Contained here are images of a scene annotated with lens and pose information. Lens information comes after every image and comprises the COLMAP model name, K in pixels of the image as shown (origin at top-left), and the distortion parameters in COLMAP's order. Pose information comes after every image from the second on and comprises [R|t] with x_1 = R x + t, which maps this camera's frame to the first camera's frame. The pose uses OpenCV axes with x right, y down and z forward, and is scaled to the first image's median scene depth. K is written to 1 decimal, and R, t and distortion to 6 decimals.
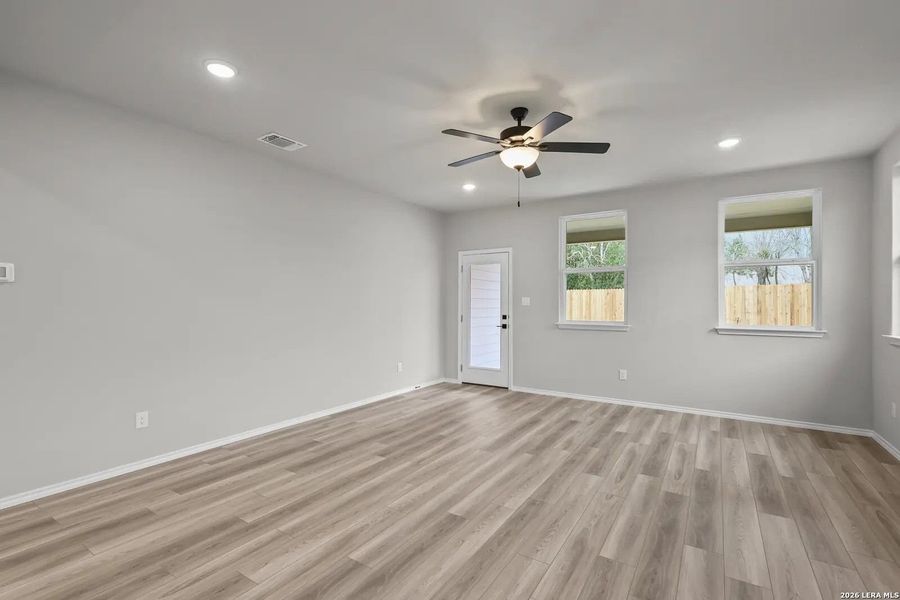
lens RADIAL K [[415.3, 0, 449.5], [0, 415.3, 301.3], [0, 0, 1]] dist [0.001624, 0.001098]
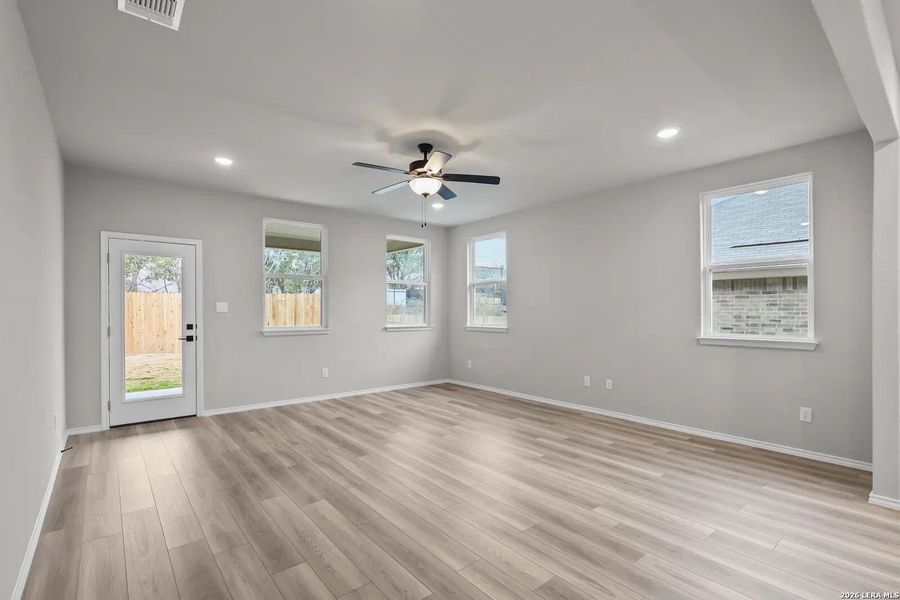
lens RADIAL K [[415.3, 0, 451.8], [0, 415.3, 313.1], [0, 0, 1]] dist [0.001624, 0.001098]
pose [[0.302139, -0.009304, 0.953218, -0.548156], [-0.004498, 0.999927, 0.011185, 0.001037], [-0.953253, -0.007667, 0.302076, 0.334541]]
